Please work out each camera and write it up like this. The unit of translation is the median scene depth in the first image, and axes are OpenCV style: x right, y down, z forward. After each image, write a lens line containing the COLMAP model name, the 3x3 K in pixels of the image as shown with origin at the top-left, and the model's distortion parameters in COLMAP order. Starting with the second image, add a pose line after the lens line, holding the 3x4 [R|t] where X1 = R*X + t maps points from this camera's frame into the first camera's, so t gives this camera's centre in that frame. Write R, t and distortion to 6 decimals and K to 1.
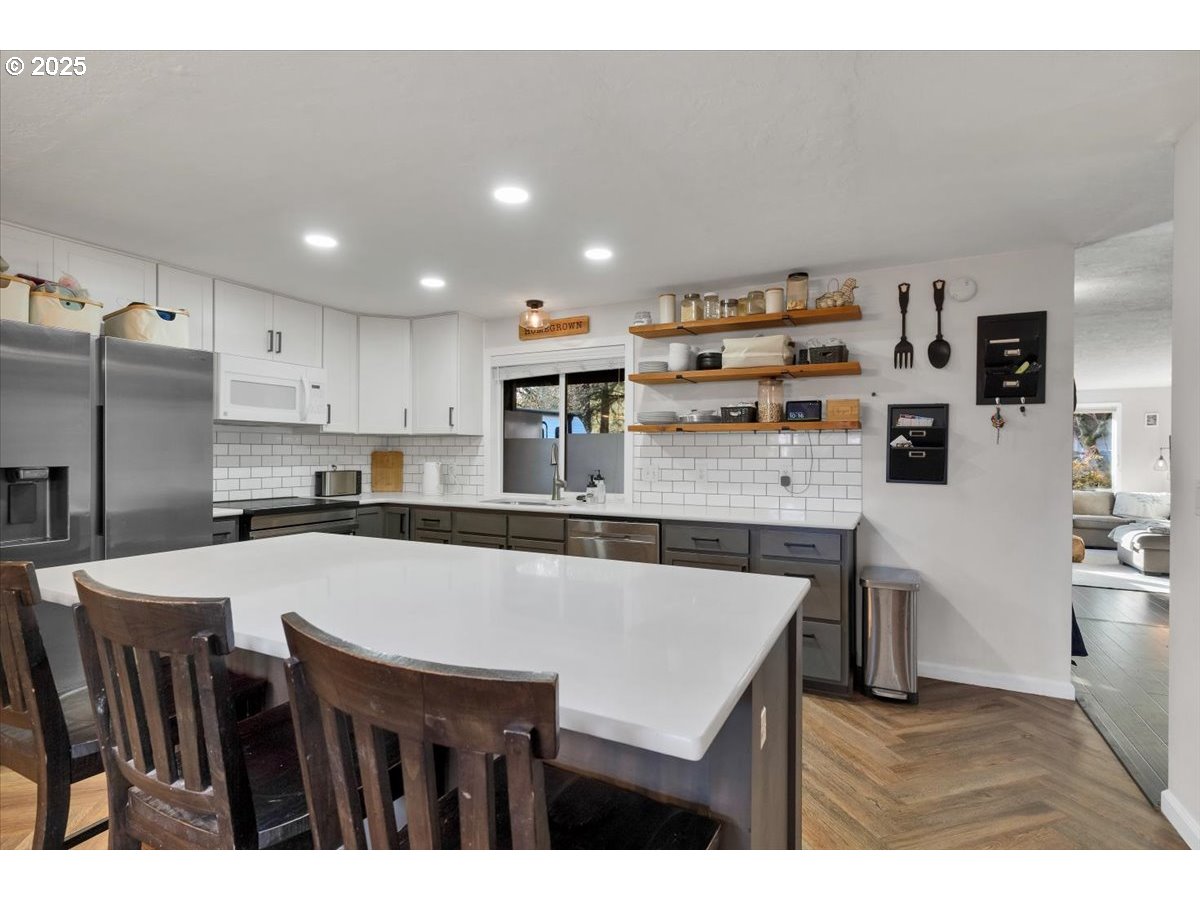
lens RADIAL K [[587.7, 0, 602.2], [0, 587.7, 456.7], [0, 0, 1]] dist [0.001438, 0.000174]
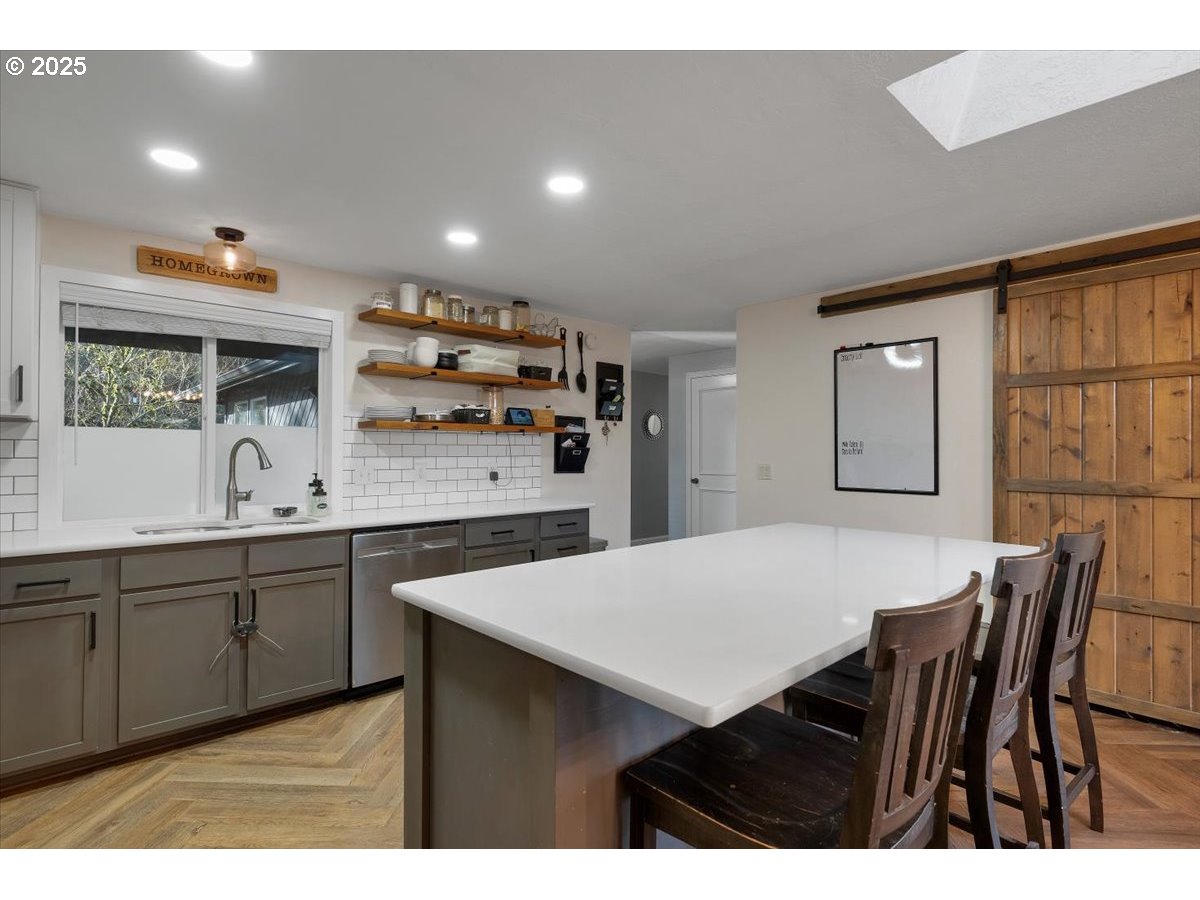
lens RADIAL K [[587.7, 0, 602.2], [0, 587.7, 456.7], [0, 0, 1]] dist [0.001438, 0.000174]
pose [[0.351845, -0.010873, 0.935995, -0.697209], [0.007235, 0.999934, 0.008896, -0.005307], [-0.936030, 0.003642, 0.351901, 0.407499]]
